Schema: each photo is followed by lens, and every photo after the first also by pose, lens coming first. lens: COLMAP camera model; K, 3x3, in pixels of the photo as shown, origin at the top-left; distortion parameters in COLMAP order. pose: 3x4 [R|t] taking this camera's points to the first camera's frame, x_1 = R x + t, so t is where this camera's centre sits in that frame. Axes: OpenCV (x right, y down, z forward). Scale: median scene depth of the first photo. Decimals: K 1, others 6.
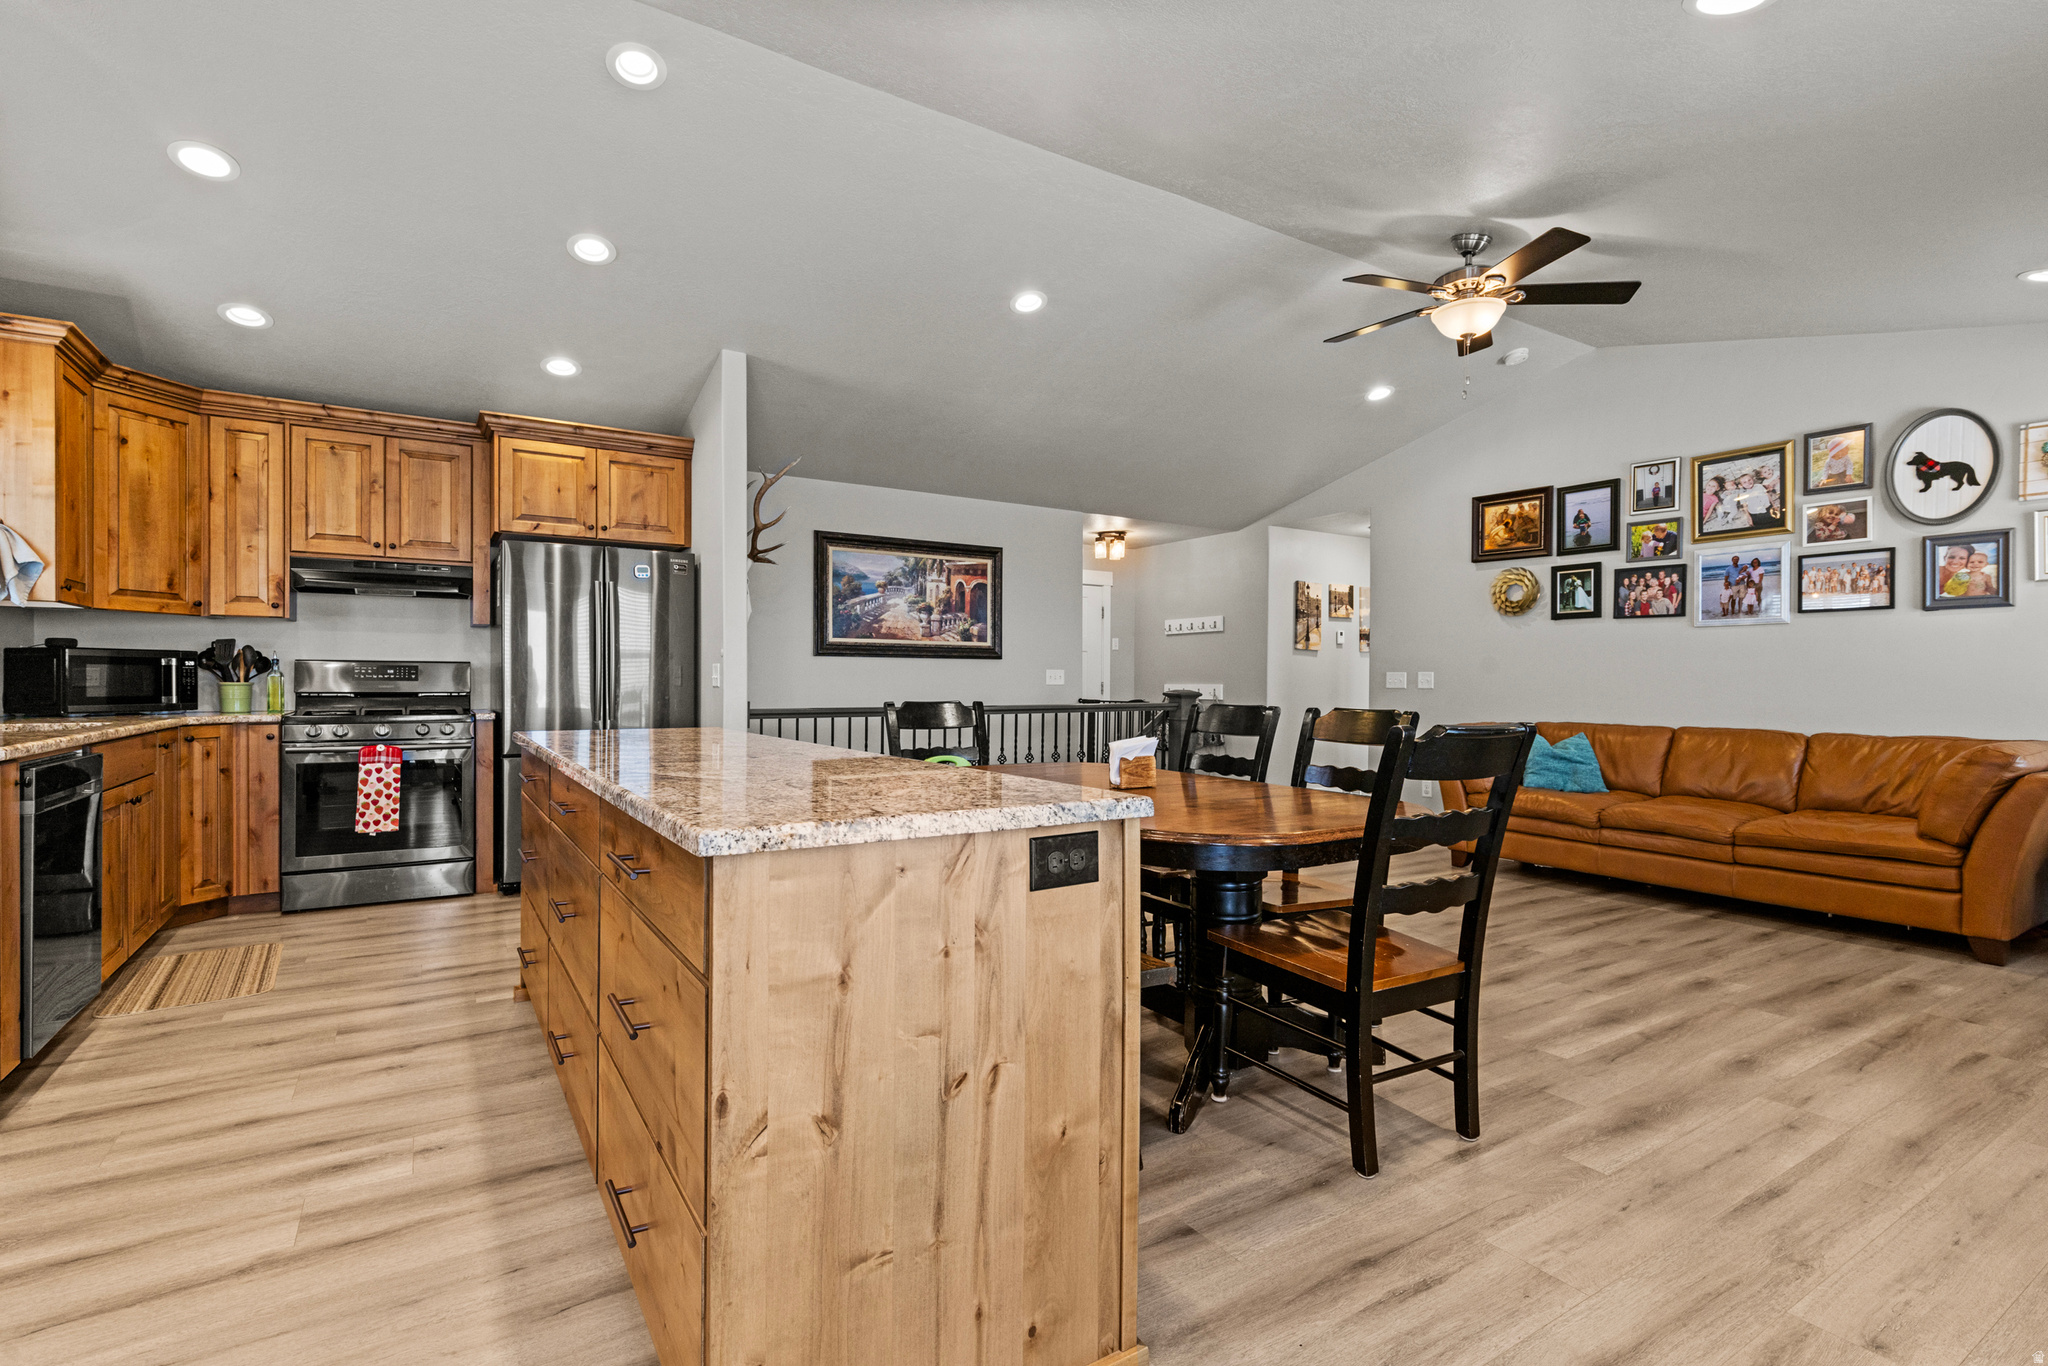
lens RADIAL K [[932.0, 0, 1024.8], [0, 932.0, 648.9], [0, 0, 1]] dist [0.004103, 0.002284]
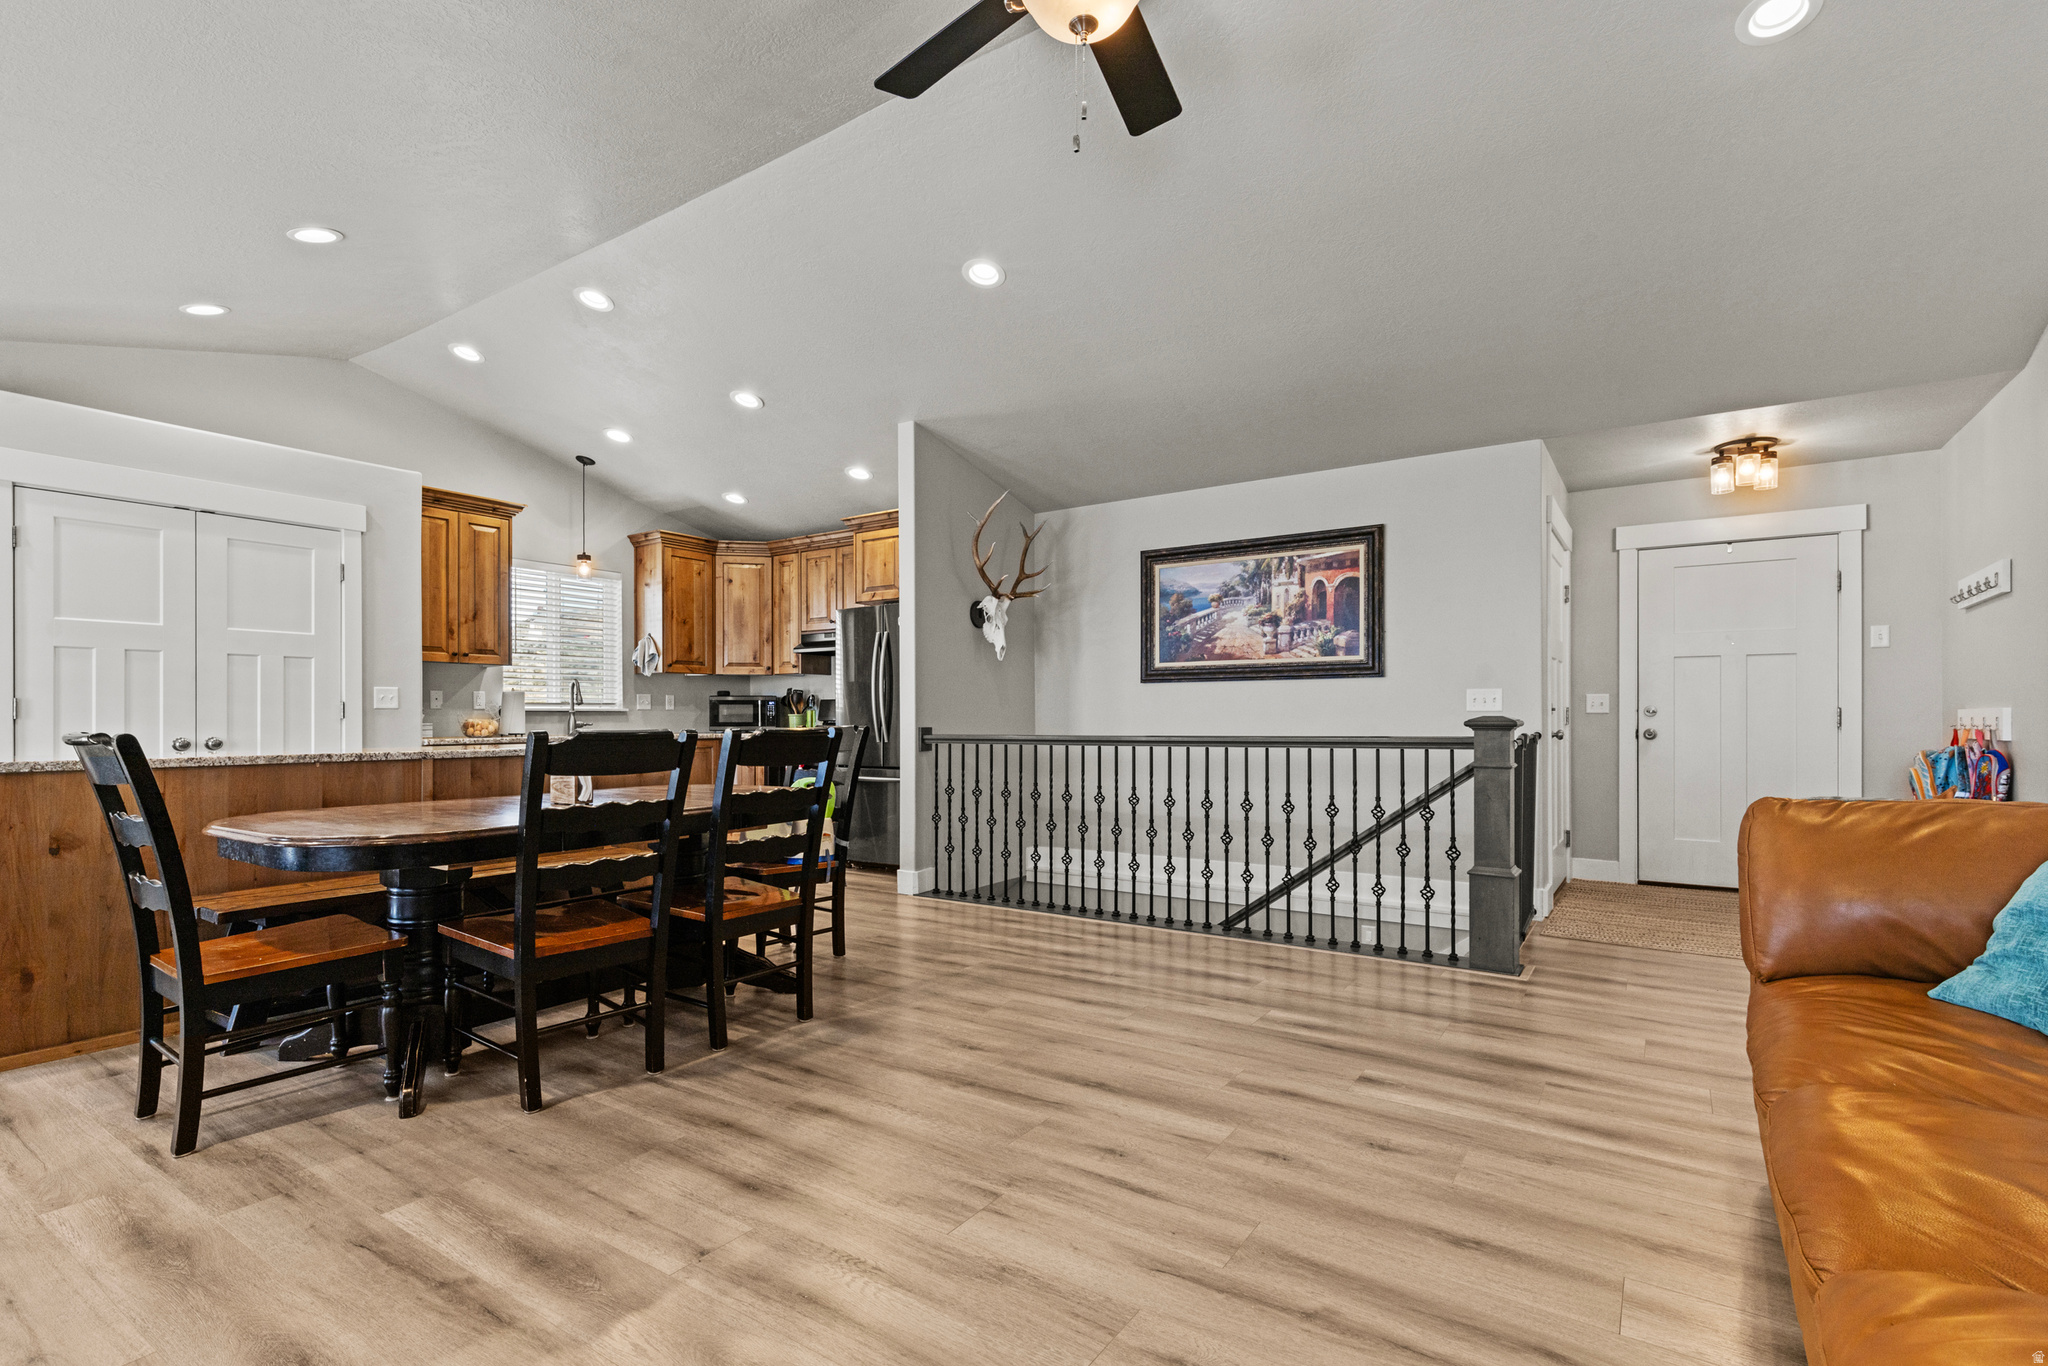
lens RADIAL K [[936.0, 0, 1031.0], [0, 936.0, 712.2], [0, 0, 1]] dist [-0.001129, 0.002457]
pose [[0.412728, -0.012624, -0.910767, 0.717430], [0.037053, 0.999309, 0.002939, 0.036308], [0.910100, -0.034959, 0.412911, 0.593154]]
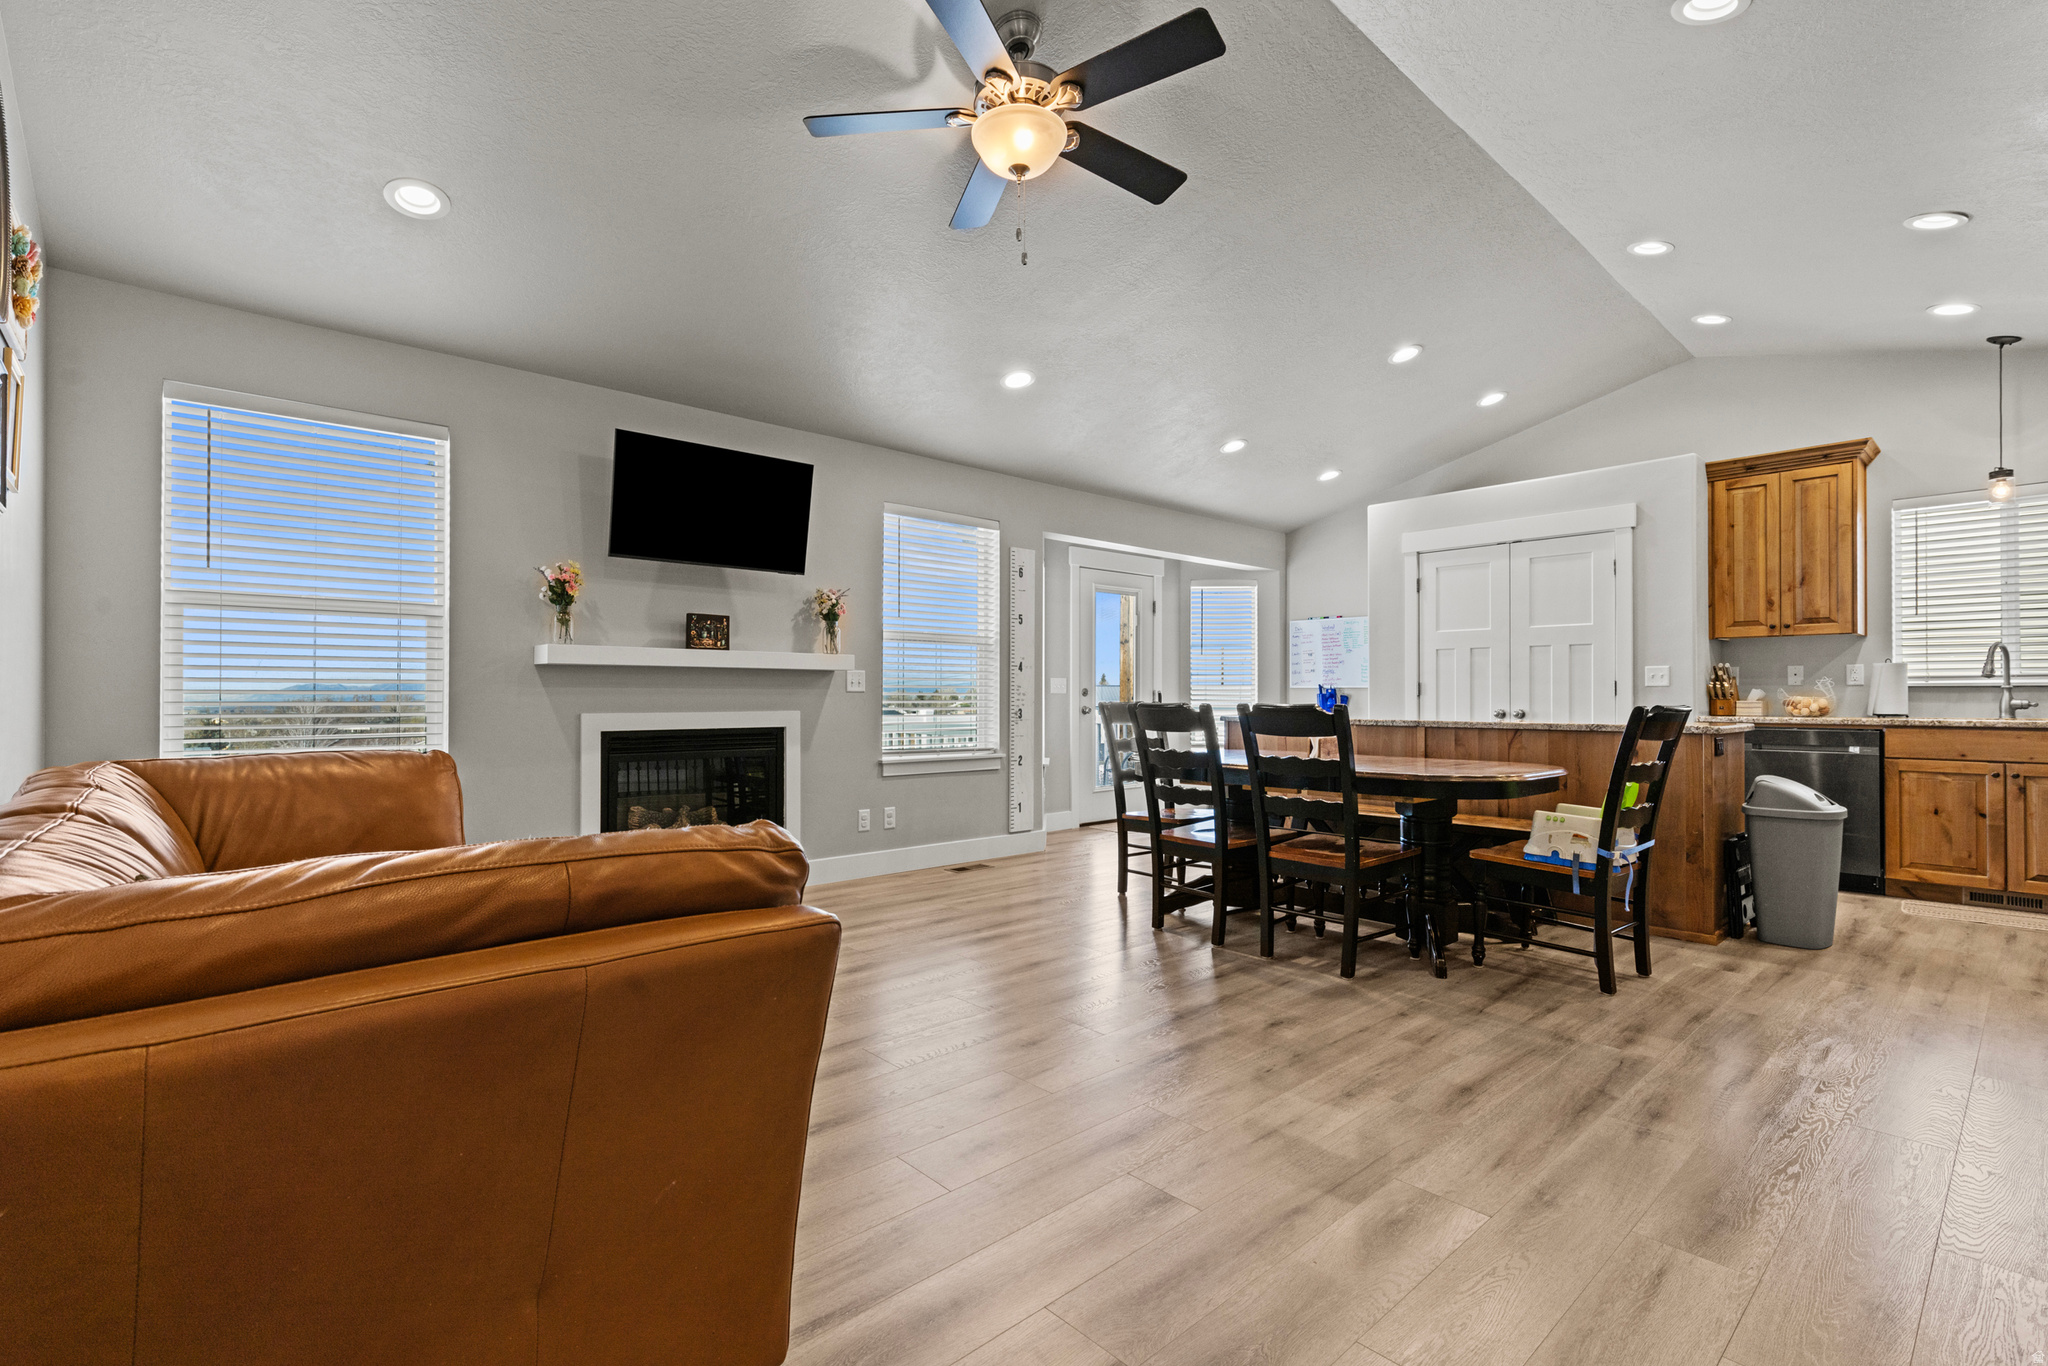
lens RADIAL K [[950.1, 0, 1018.3], [0, 950.1, 689.6], [0, 0, 1]] dist [0.004892, 0.000911]
pose [[-0.986641, -0.006191, -0.162790, 0.448971], [0.001050, 0.999015, -0.044356, 0.060923], [0.162904, -0.043935, -0.985663, 1.315955]]
